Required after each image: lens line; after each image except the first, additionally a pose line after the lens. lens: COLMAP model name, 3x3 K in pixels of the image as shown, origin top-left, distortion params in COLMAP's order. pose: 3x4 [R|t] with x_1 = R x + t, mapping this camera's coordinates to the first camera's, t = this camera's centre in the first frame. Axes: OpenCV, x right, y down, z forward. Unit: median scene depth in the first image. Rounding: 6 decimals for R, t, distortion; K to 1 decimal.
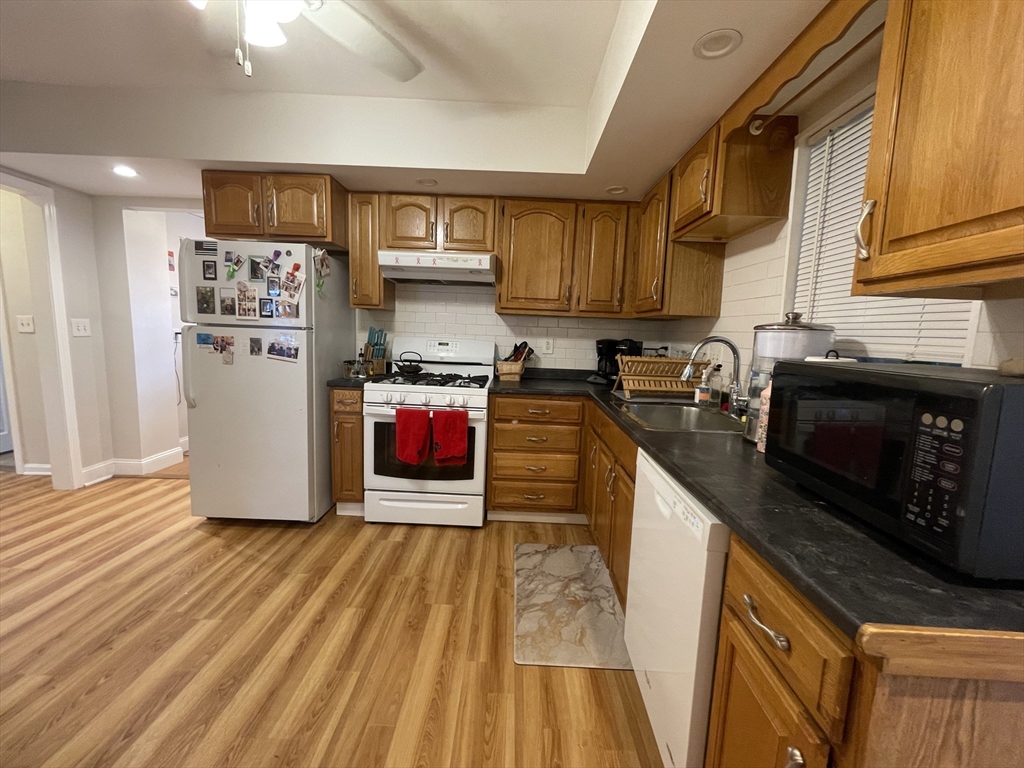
lens RADIAL K [[415.5, 0, 513.2], [0, 415.5, 383.6], [0, 0, 1]] dist [-0.002394, -0.000336]
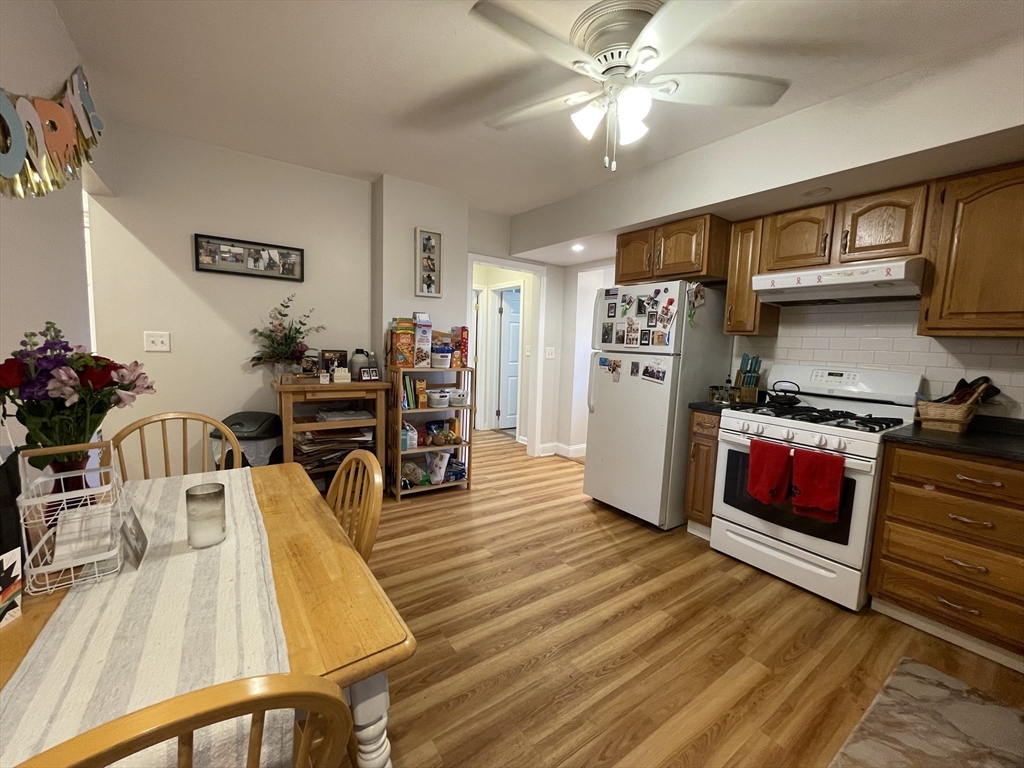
lens RADIAL K [[415.5, 0, 510.9], [0, 415.5, 383.9], [0, 0, 1]] dist [-0.002394, -0.000336]
pose [[0.578631, 0.063306, -0.813129, 0.164329], [-0.114977, 0.993358, -0.004481, 0.002134], [0.807444, 0.096084, 0.582067, -0.005253]]
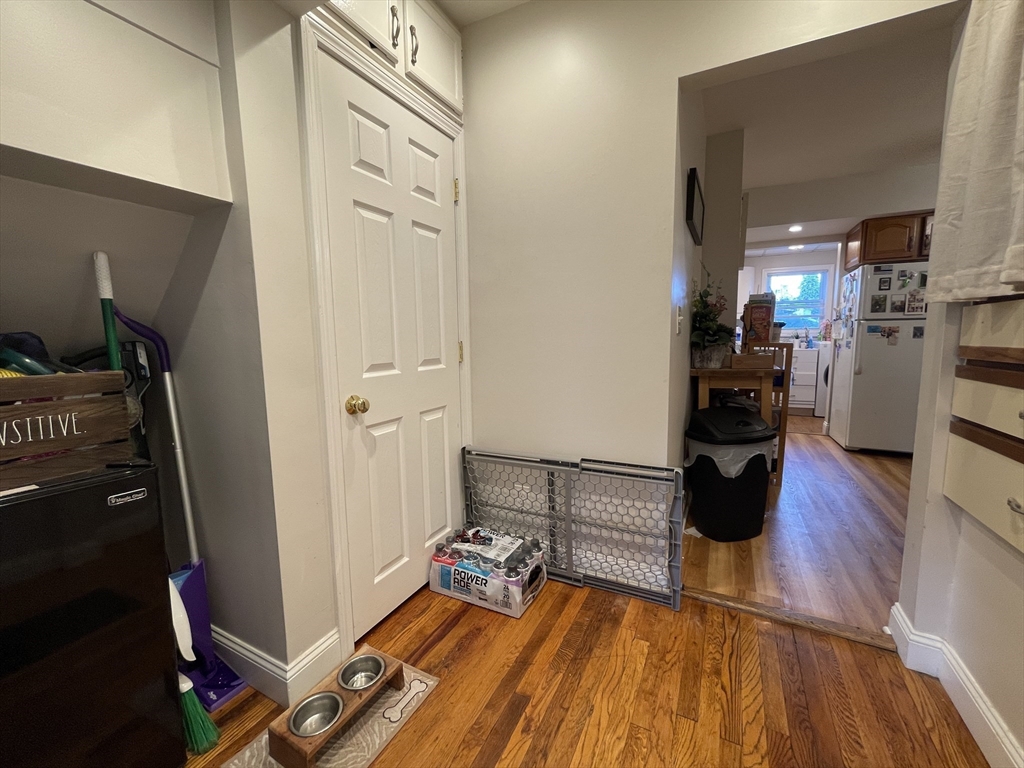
lens RADIAL K [[415.5, 0, 515.9], [0, 415.5, 381.4], [0, 0, 1]] dist [-0.002394, -0.000336]
pose [[0.895148, 0.001510, -0.445766, -1.217761], [-0.010665, 0.999781, -0.018028, 0.124426], [0.445641, 0.020892, 0.894968, -0.934670]]
